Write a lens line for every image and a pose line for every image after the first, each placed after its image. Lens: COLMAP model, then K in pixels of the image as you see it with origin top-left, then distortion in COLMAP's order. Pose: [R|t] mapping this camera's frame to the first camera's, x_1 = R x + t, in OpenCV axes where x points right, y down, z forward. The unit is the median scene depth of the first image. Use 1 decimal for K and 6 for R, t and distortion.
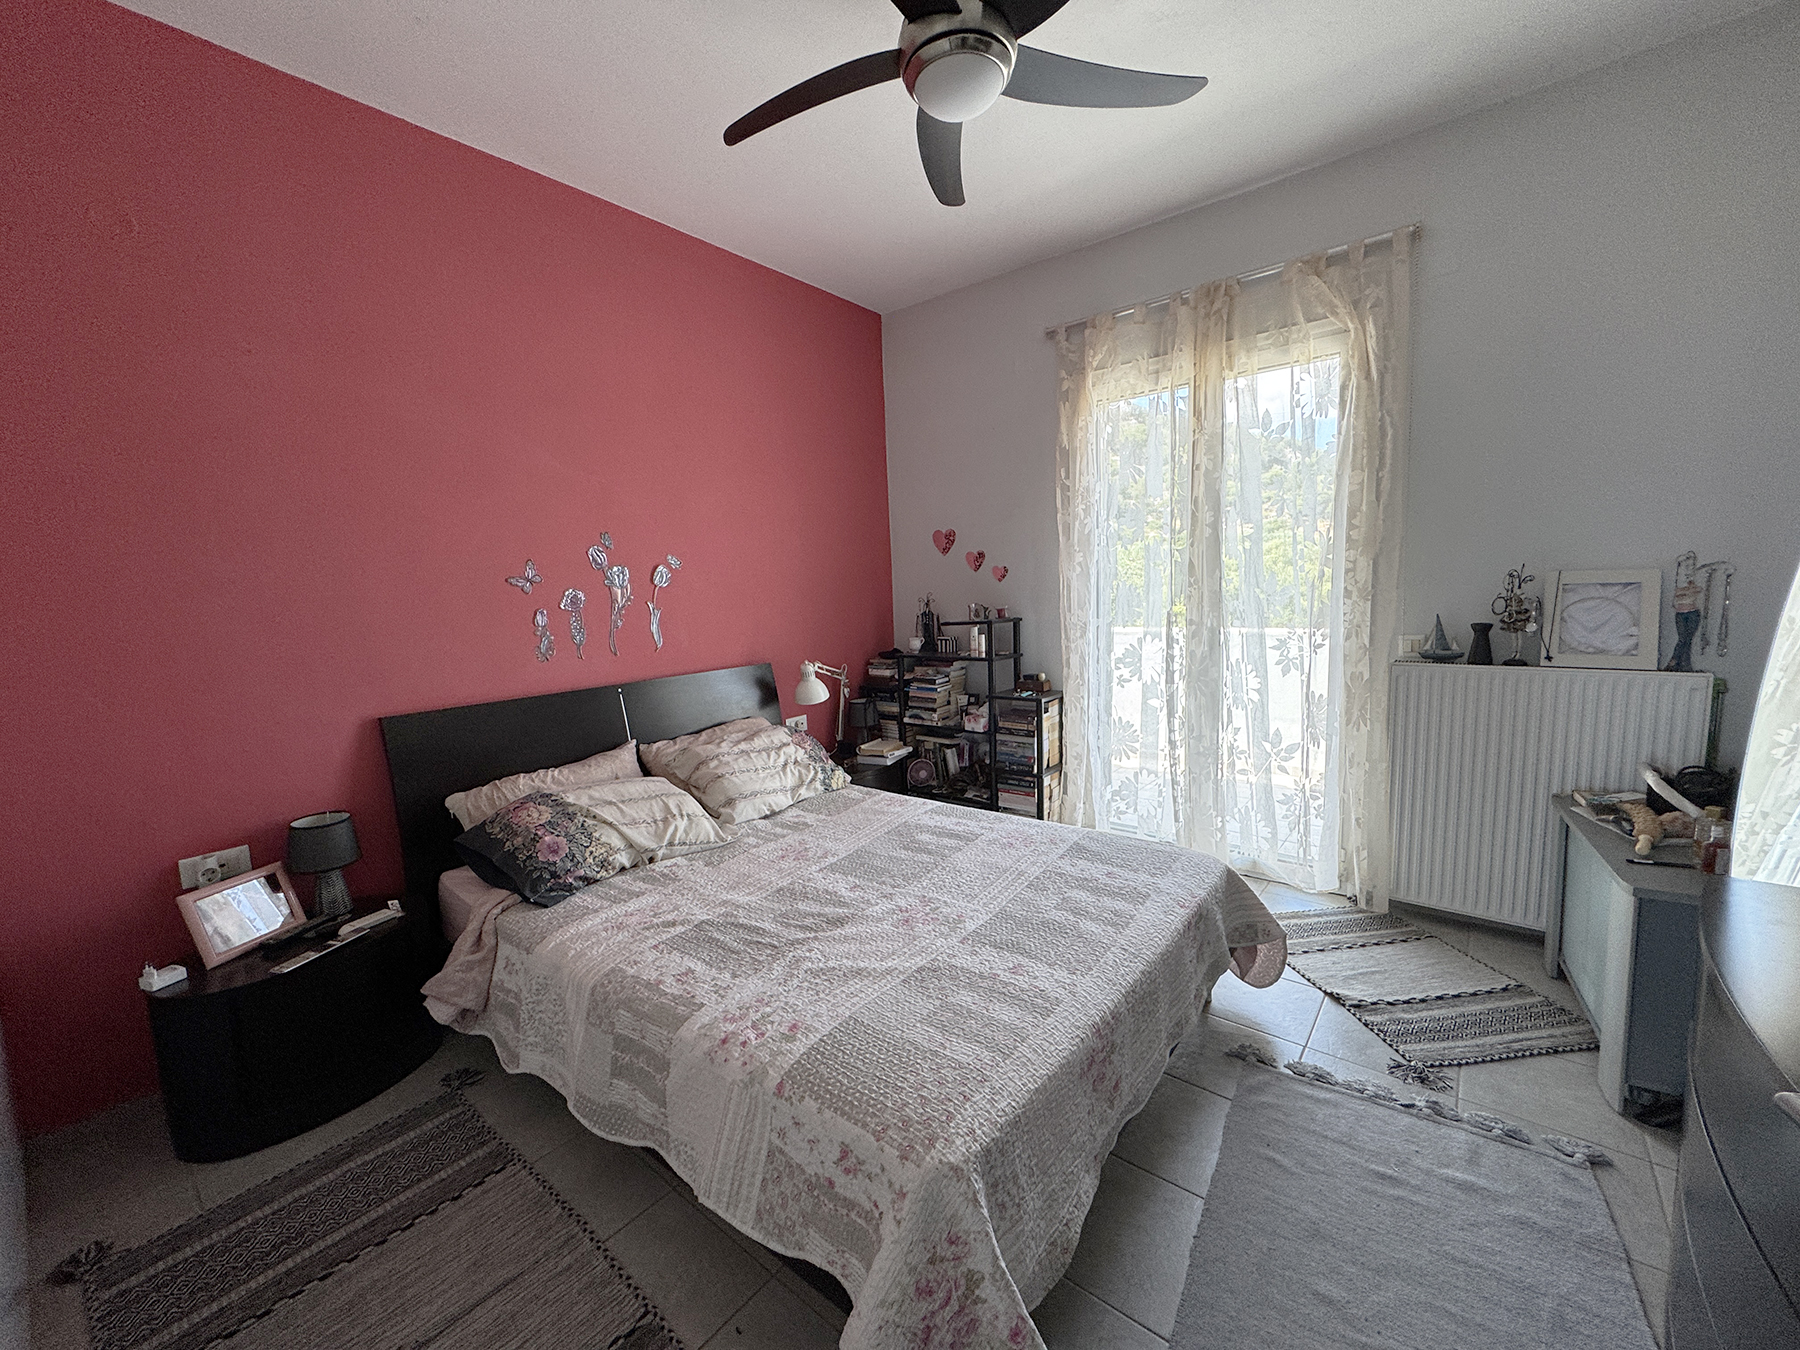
lens RADIAL K [[719.8, 0, 893.6], [0, 719.8, 670.1], [0, 0, 1]] dist [0.000937, 0.000187]
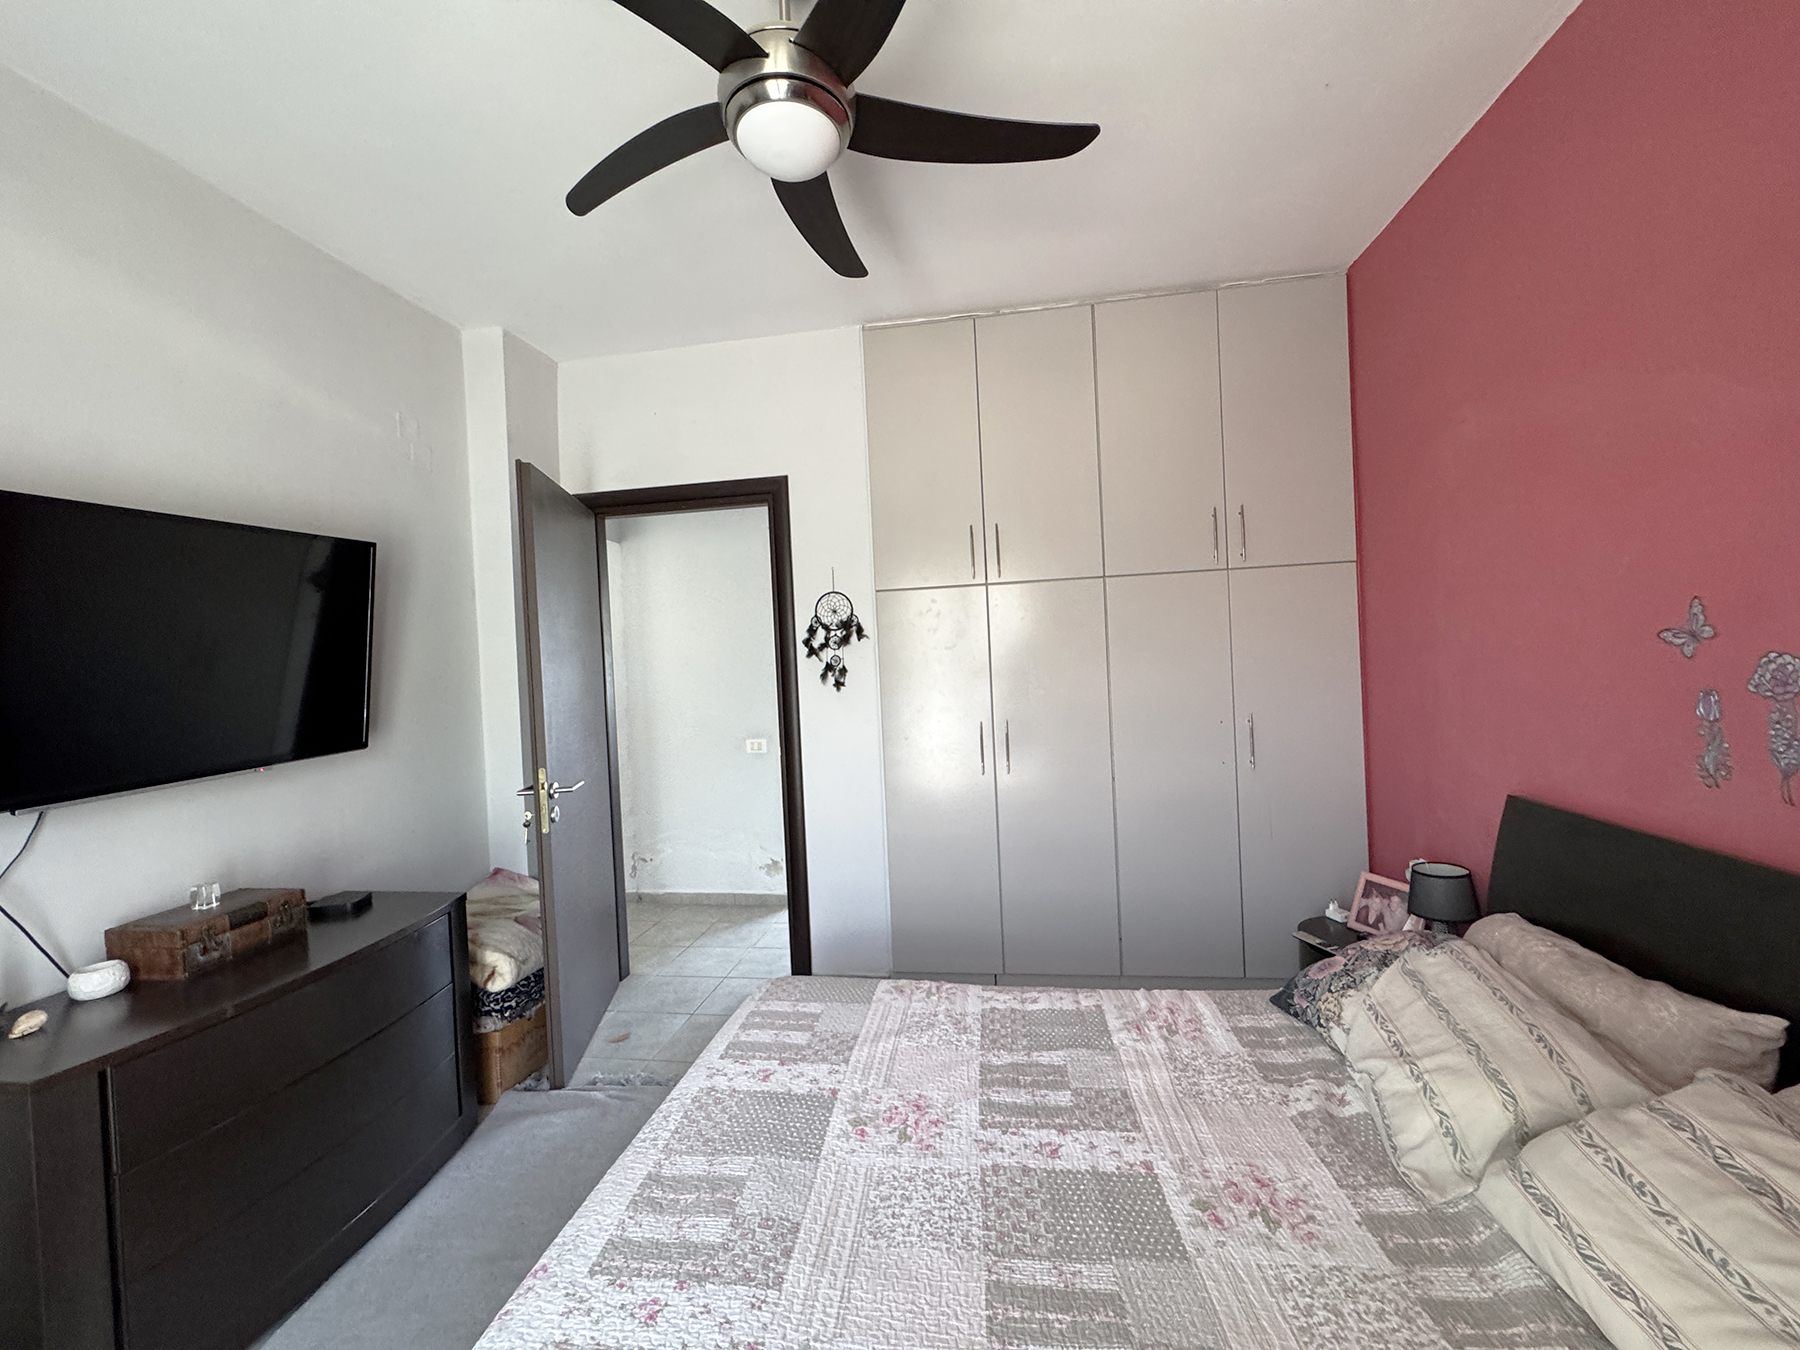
lens RADIAL K [[719.8, 0, 893.0], [0, 719.8, 670.6], [0, 0, 1]] dist [0.000937, 0.000187]
pose [[-0.860216, 0.084094, -0.502948, 0.424611], [0.014343, 0.989908, 0.140984, -0.264914], [0.509728, 0.114063, -0.852741, 1.672991]]
